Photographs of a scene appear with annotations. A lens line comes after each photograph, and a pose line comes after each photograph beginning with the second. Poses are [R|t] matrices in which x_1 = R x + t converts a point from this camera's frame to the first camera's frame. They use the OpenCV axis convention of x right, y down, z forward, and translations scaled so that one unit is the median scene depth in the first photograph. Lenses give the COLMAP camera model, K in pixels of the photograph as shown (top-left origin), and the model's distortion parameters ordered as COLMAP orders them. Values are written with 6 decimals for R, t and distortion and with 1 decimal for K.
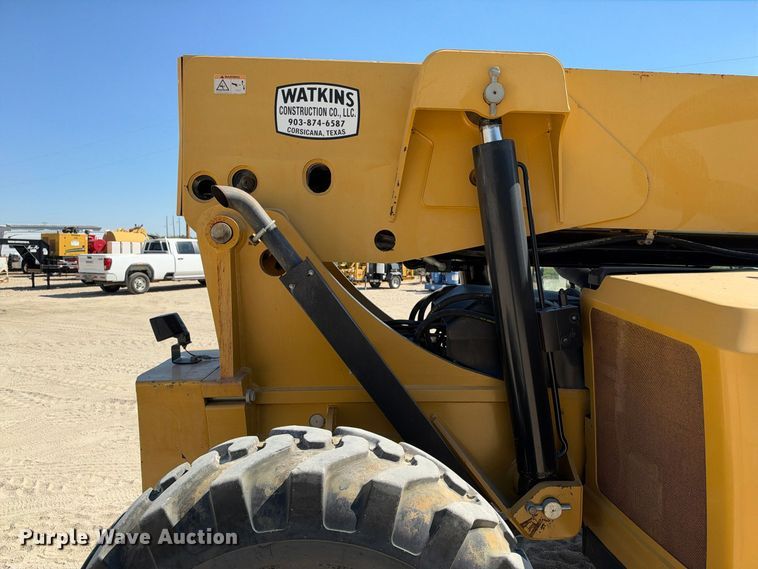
lens RADIAL K [[536.4, 0, 377.0], [0, 536.4, 295.1], [0, 0, 1]] dist [0.033455, -0.036185]
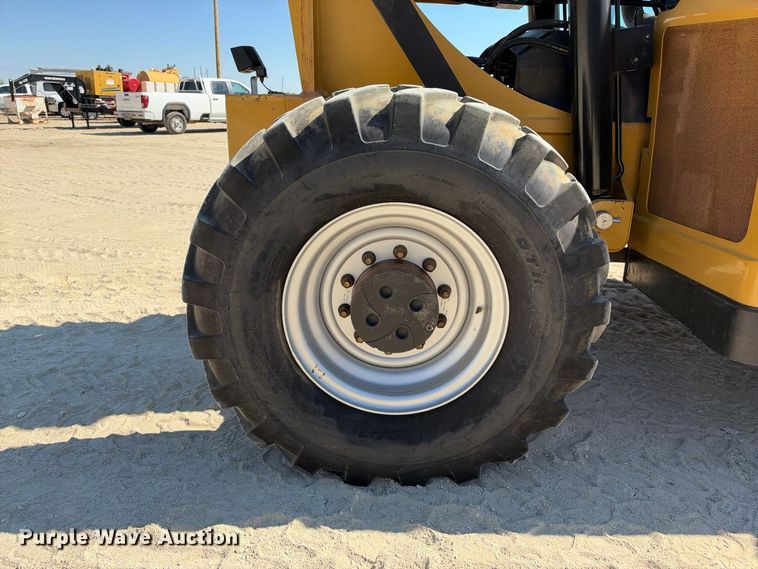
lens RADIAL K [[536.4, 0, 377.8], [0, 536.4, 270.6], [0, 0, 1]] dist [0.033455, -0.036185]
pose [[0.997968, 0.036137, -0.052487, -0.035474], [-0.024286, 0.977179, 0.211024, 0.134687], [0.058915, -0.209321, 0.976071, -0.057862]]
